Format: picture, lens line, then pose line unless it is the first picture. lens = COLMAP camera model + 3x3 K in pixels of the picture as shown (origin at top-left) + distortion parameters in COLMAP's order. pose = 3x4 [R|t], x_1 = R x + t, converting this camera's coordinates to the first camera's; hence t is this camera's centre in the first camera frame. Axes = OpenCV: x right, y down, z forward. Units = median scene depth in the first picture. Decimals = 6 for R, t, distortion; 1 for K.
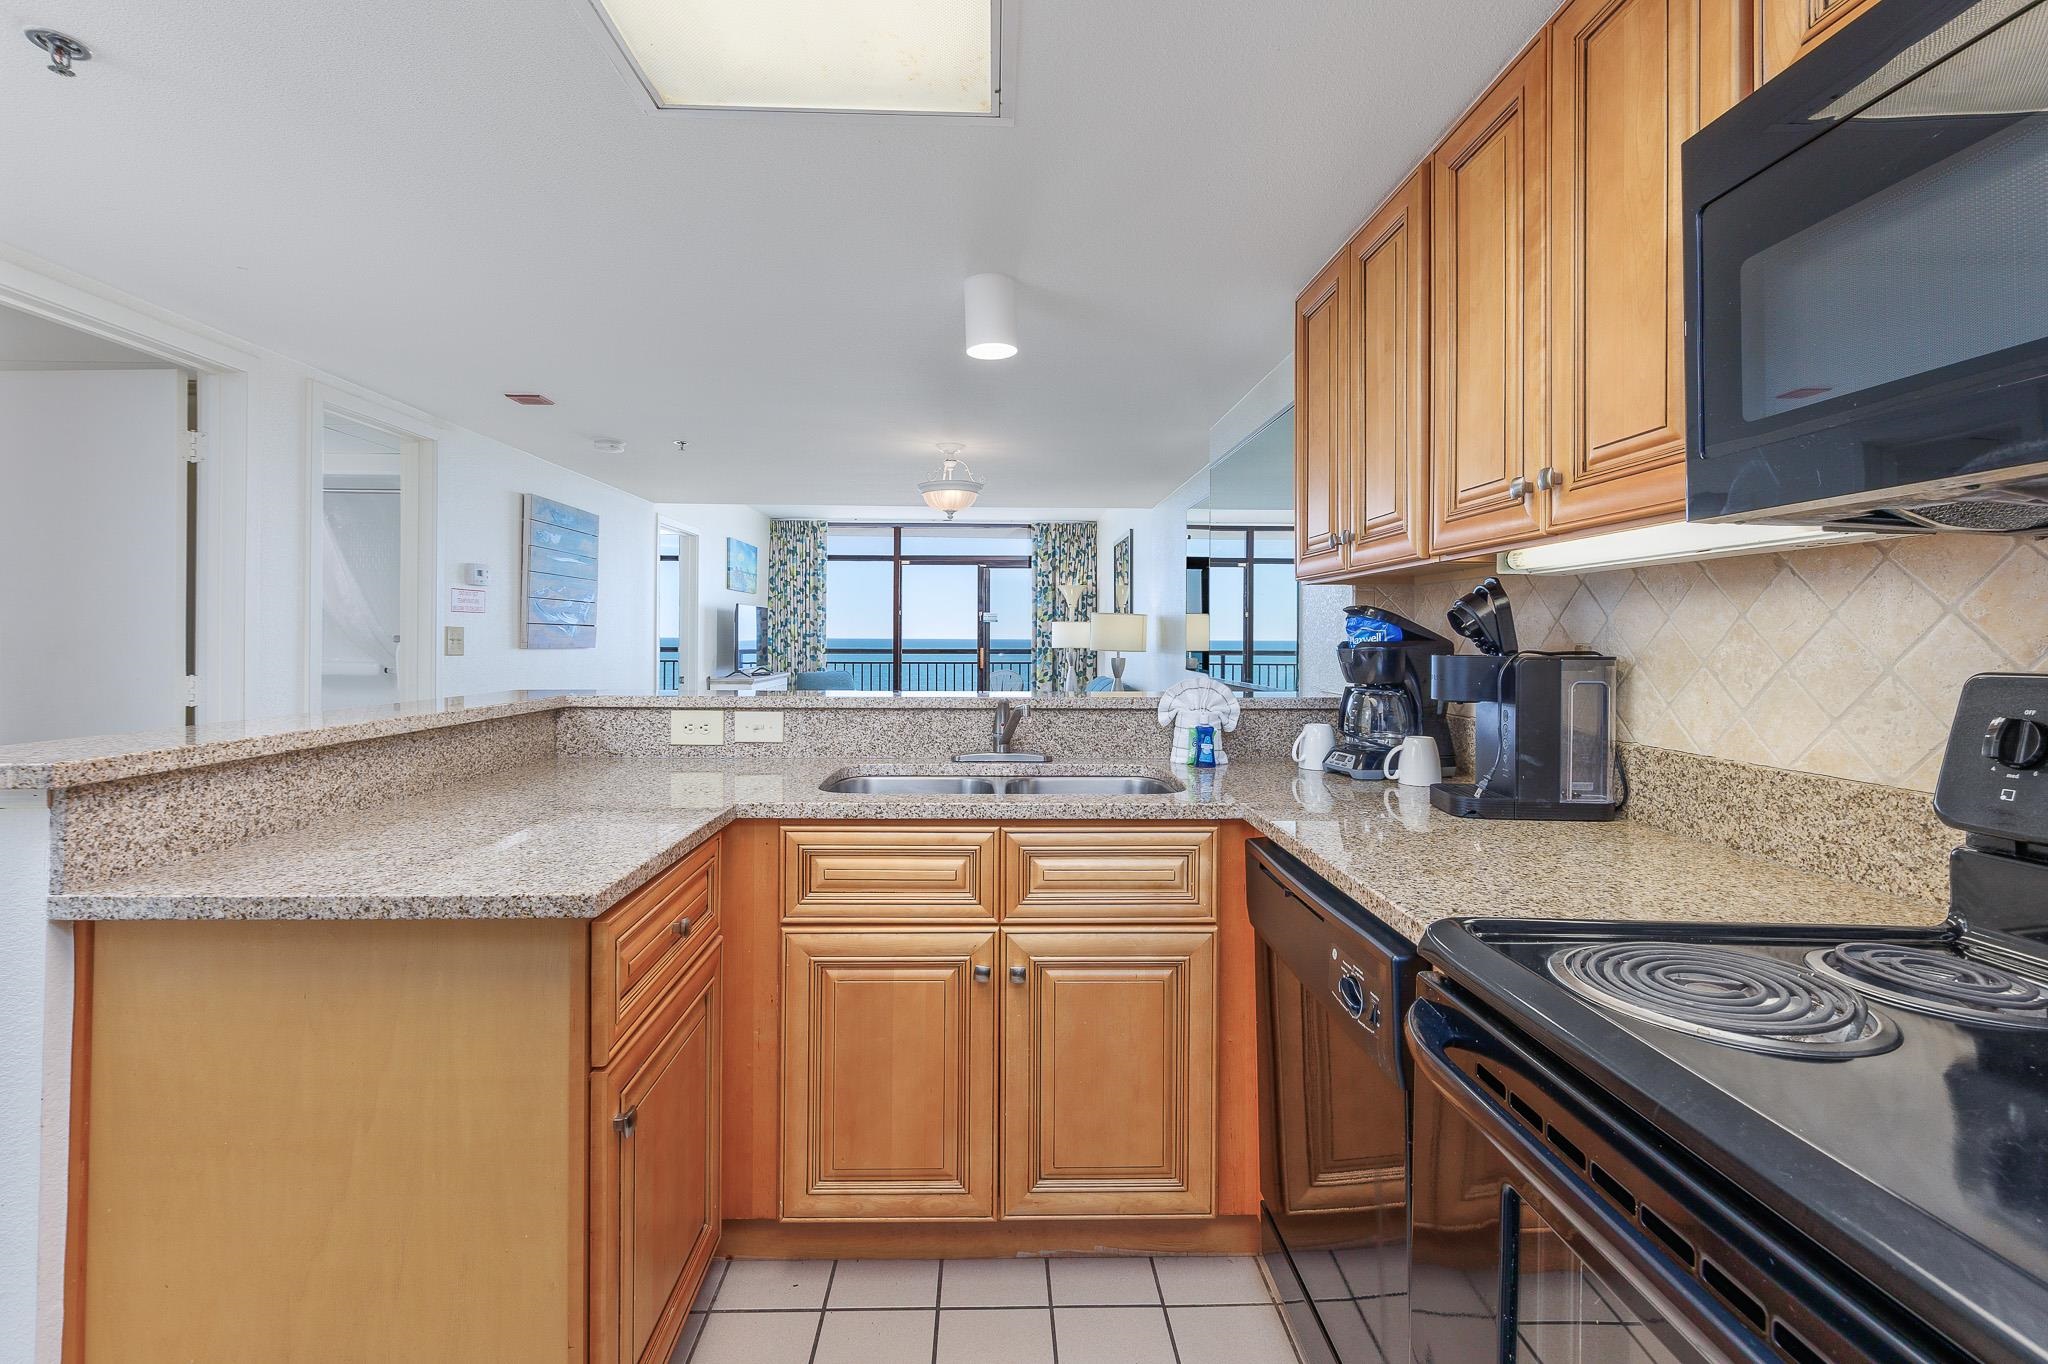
lens RADIAL K [[895.9, 0, 1024.4], [0, 895.9, 625.3], [0, 0, 1]] dist [-0.003007, 0.000069]
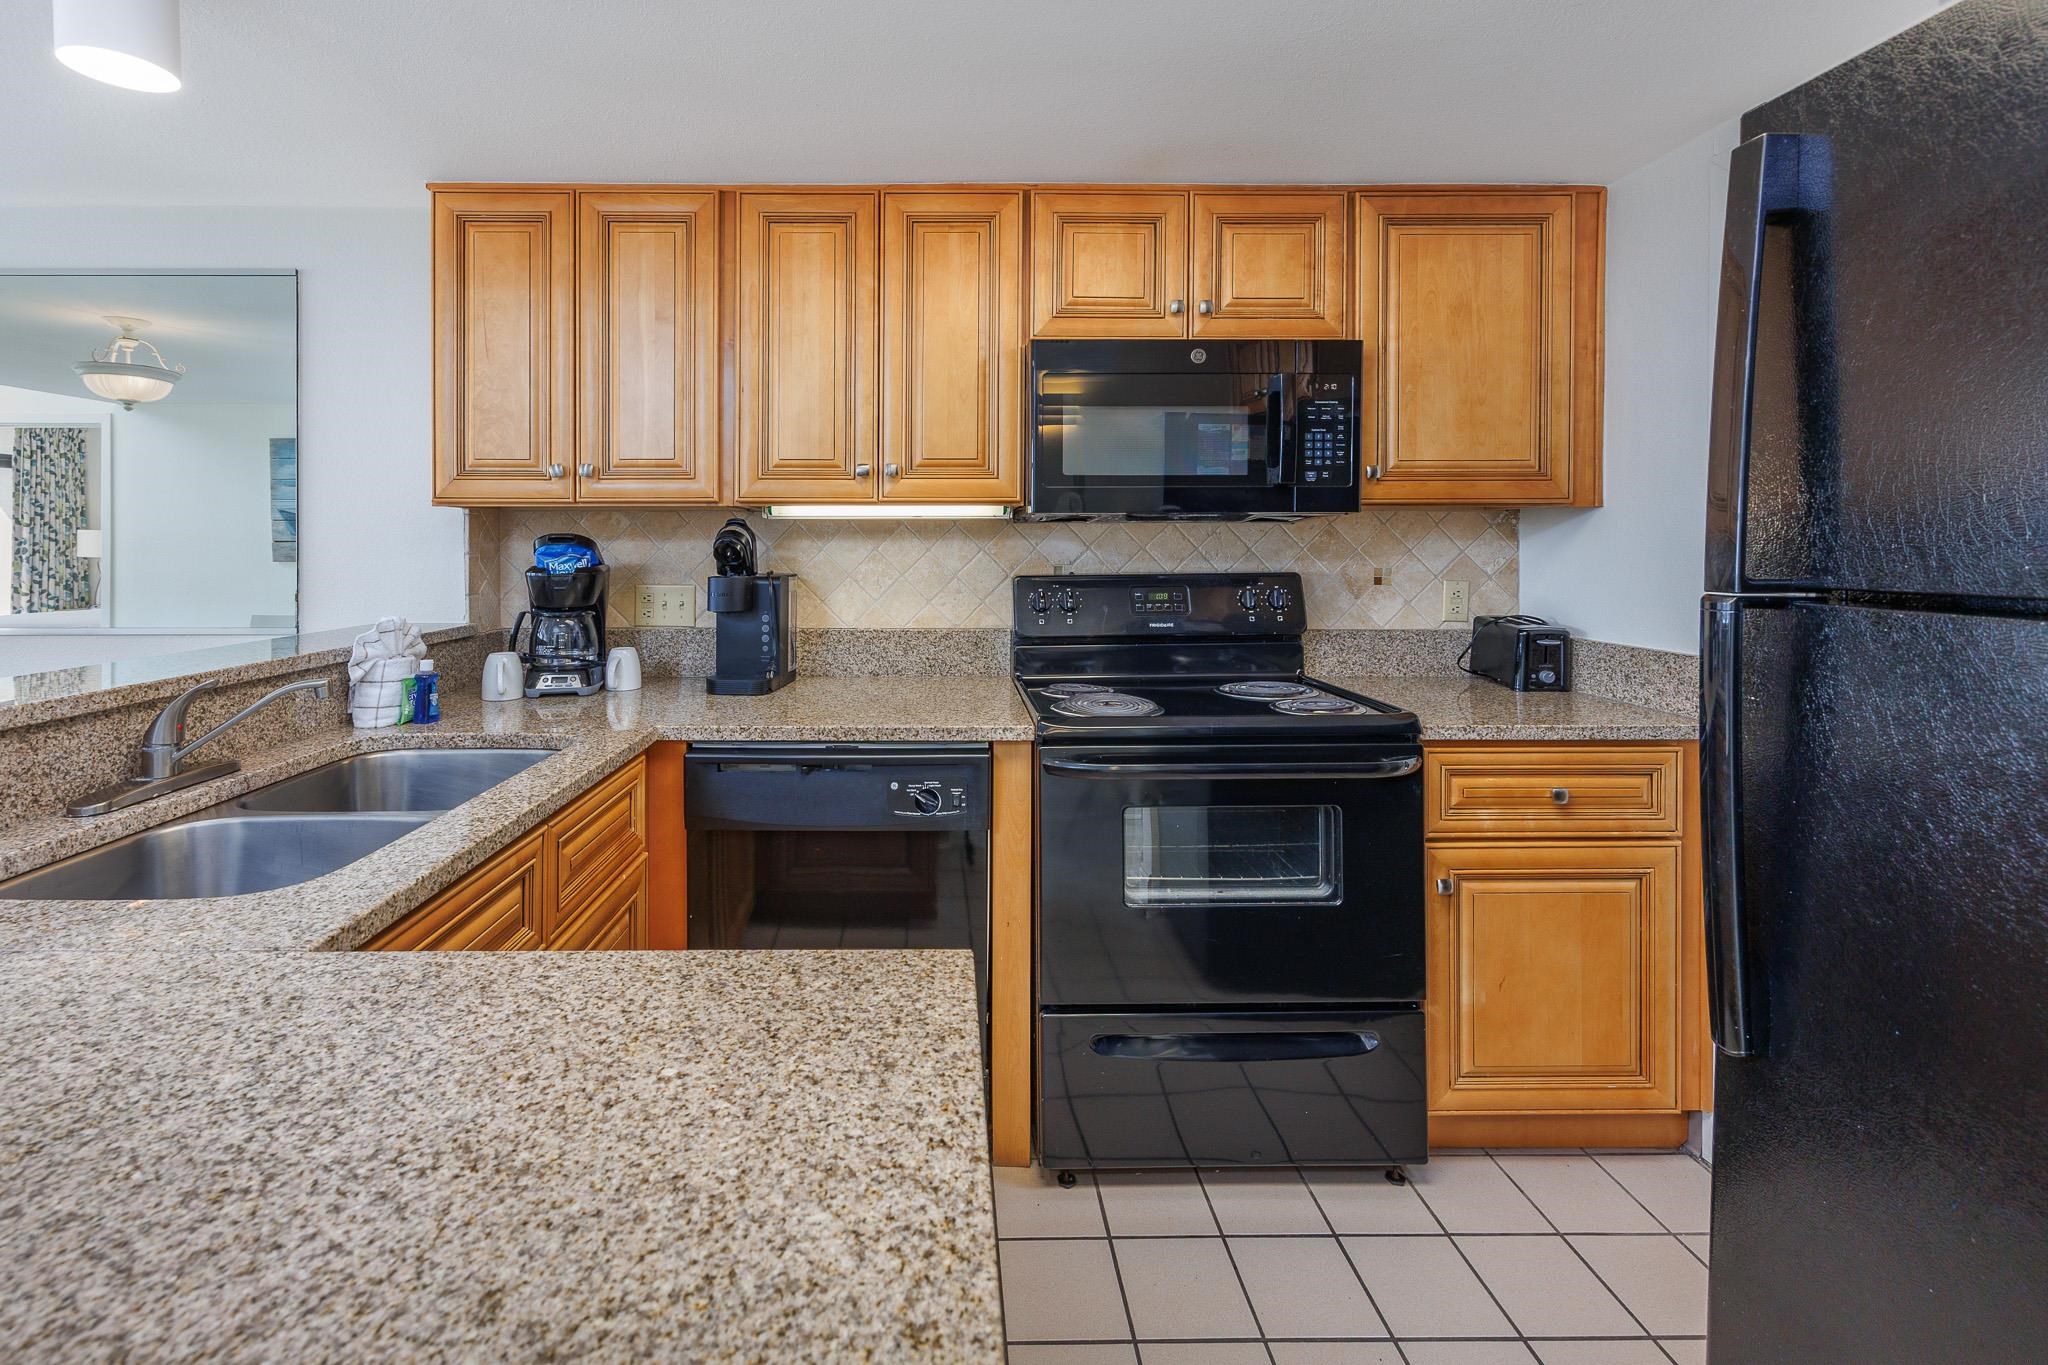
lens RADIAL K [[866.2, 0, 945.3], [0, 866.2, 544.1], [0, 0, 1]] dist [-0.006112, 0.001541]
pose [[0.029419, -0.007693, 0.999538, -0.137791], [-0.014841, 0.999857, 0.008132, -0.005291], [-0.999457, -0.015074, 0.029301, 0.114114]]
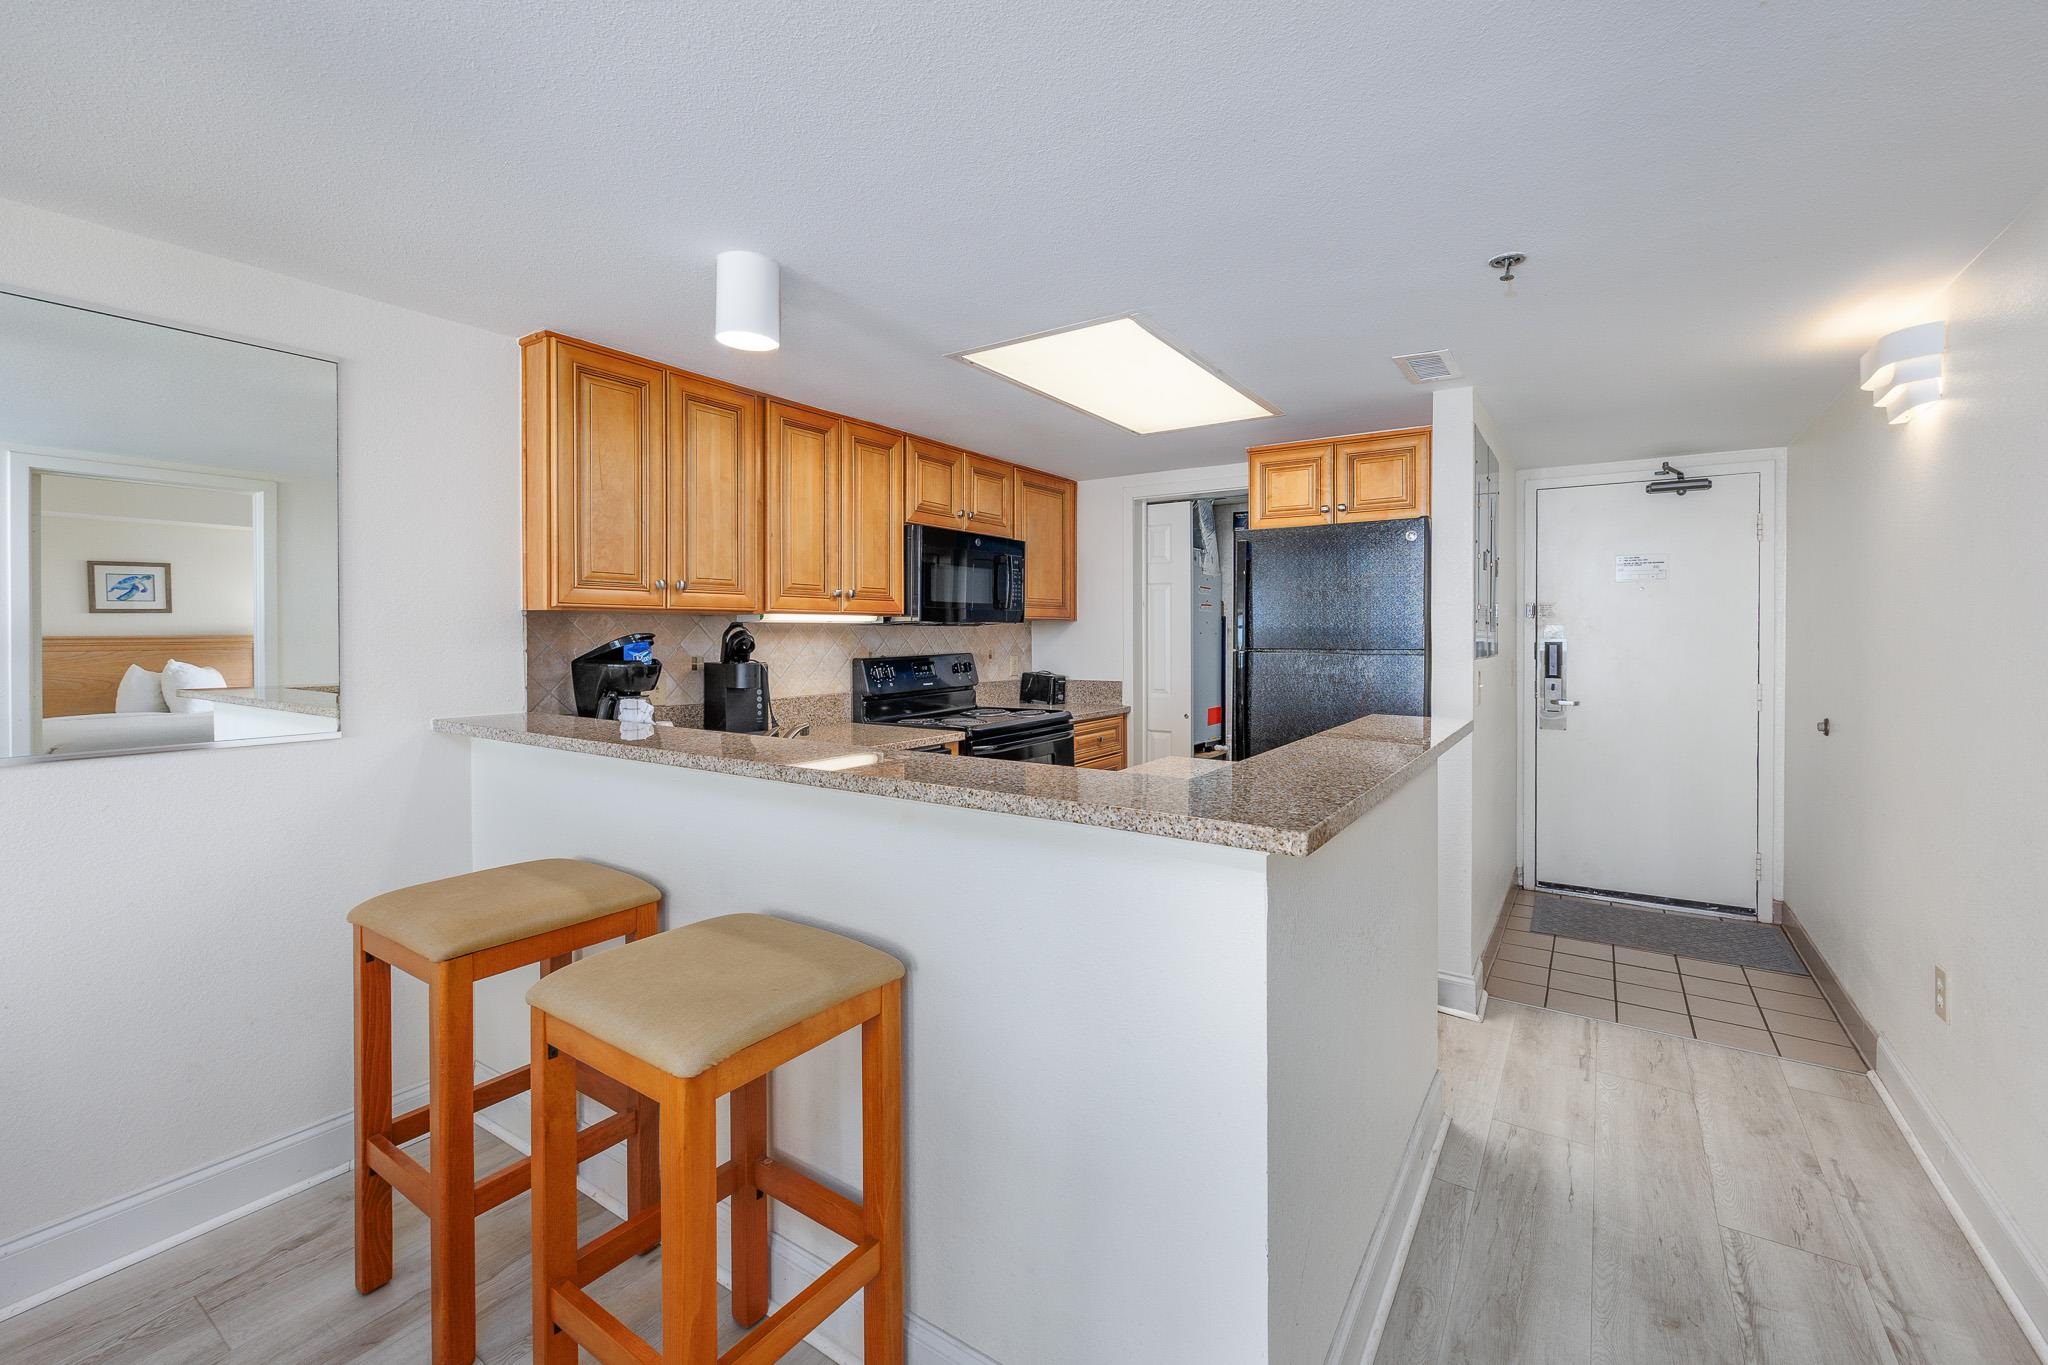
lens RADIAL K [[866.2, 0, 1023.0], [0, 866.2, 631.7], [0, 0, 1]] dist [-0.006112, 0.001541]
pose [[-0.807737, -0.006232, 0.589510, -0.184684], [-0.013678, 0.999873, -0.008172, -0.004590], [-0.589384, -0.014664, -0.807720, 0.377000]]
